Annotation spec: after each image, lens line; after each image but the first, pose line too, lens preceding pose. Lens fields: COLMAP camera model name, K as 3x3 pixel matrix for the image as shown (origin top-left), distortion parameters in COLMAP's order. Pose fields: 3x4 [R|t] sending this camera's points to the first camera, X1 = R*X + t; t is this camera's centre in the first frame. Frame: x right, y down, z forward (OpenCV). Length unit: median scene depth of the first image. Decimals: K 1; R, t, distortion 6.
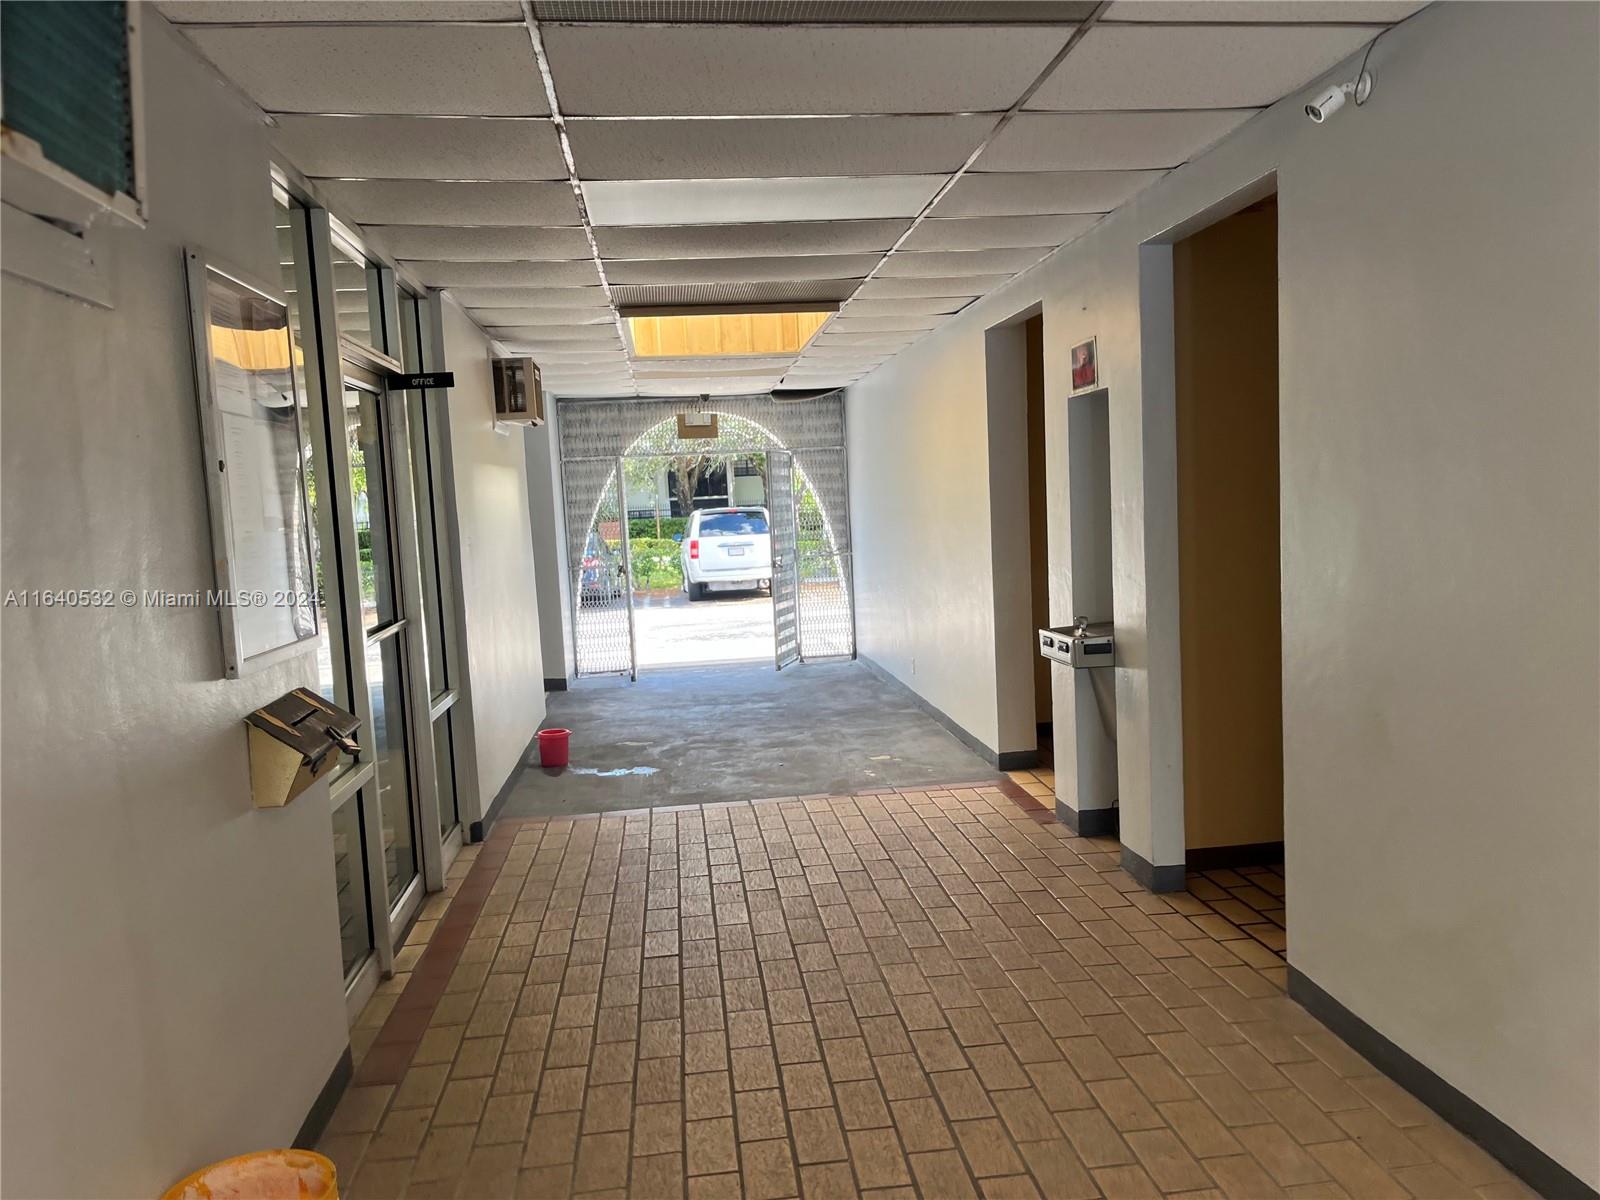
lens RADIAL K [[1174.0, 0, 829.5], [0, 1174.0, 625.8], [0, 0, 1]] dist [0.067994, -0.120245]
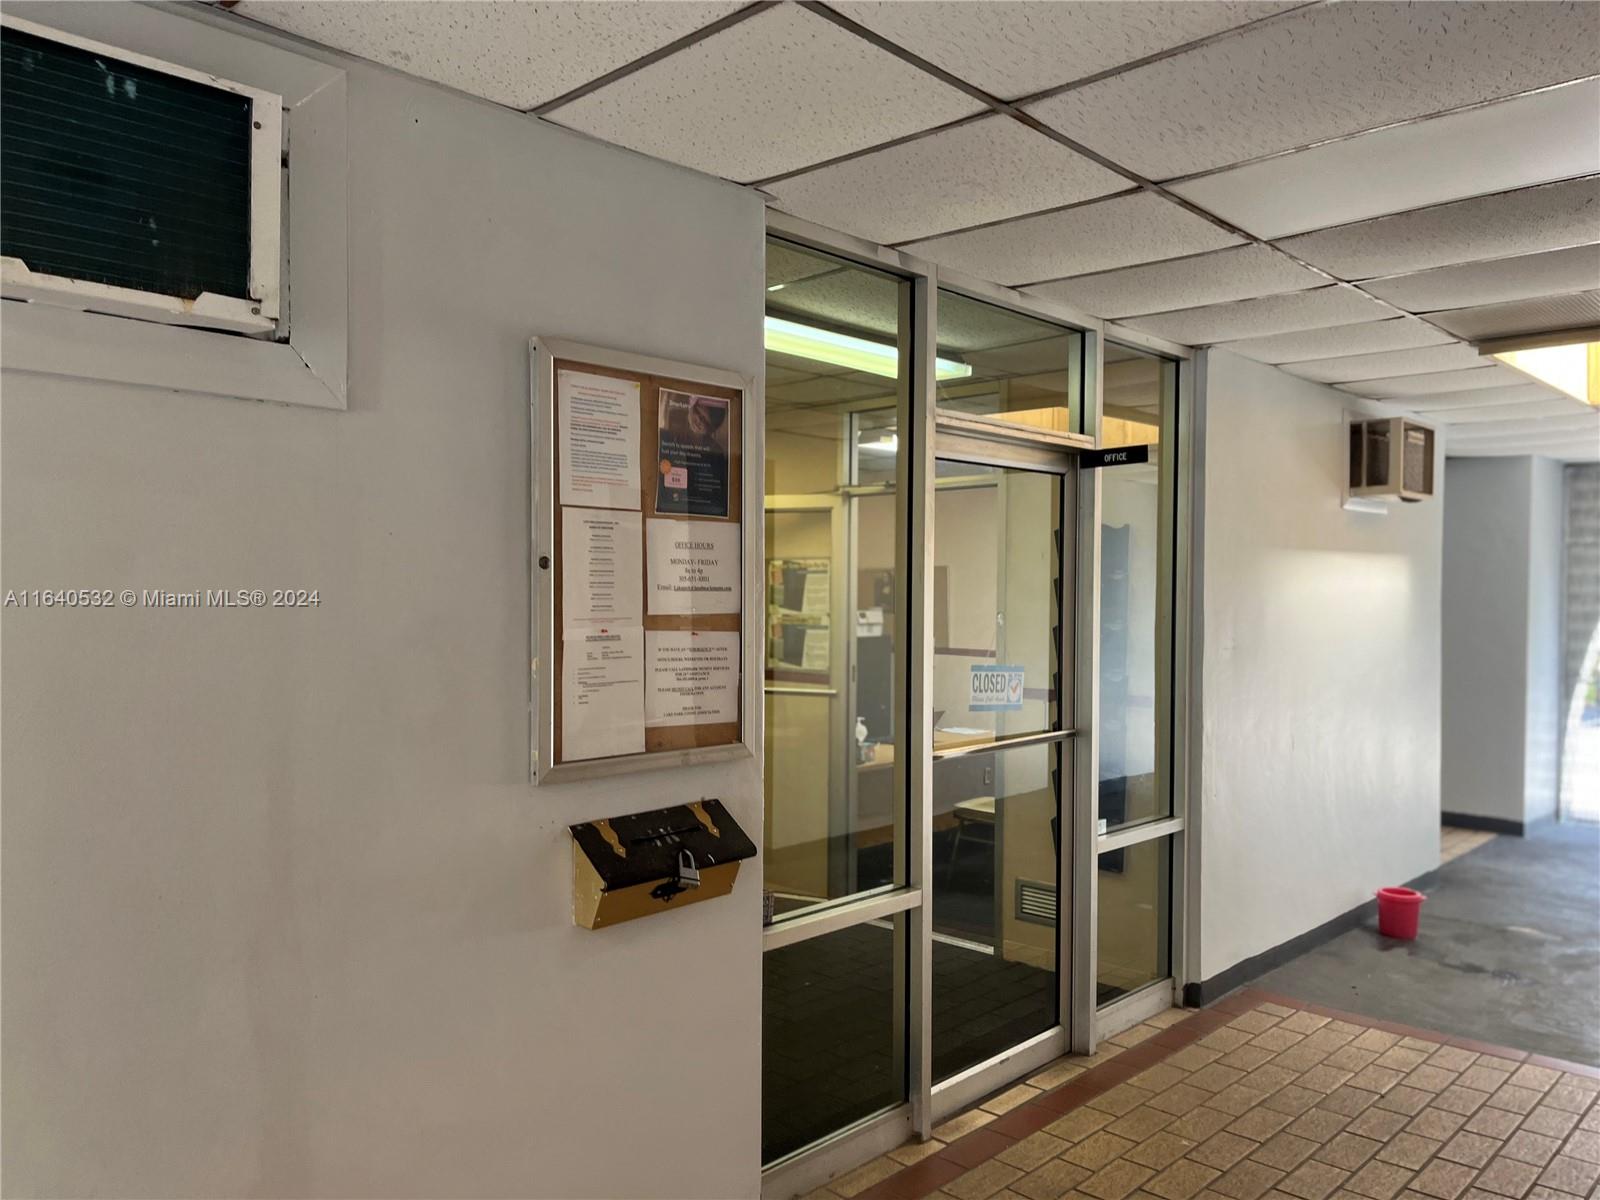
lens RADIAL K [[1174.0, 0, 829.5], [0, 1174.0, 625.8], [0, 0, 1]] dist [0.067994, -0.120245]
pose [[0.616306, 0.066330, -0.784708, 0.176741], [-0.114683, 0.993383, -0.006103, -0.047330], [0.779112, 0.093754, 0.619835, 0.270588]]
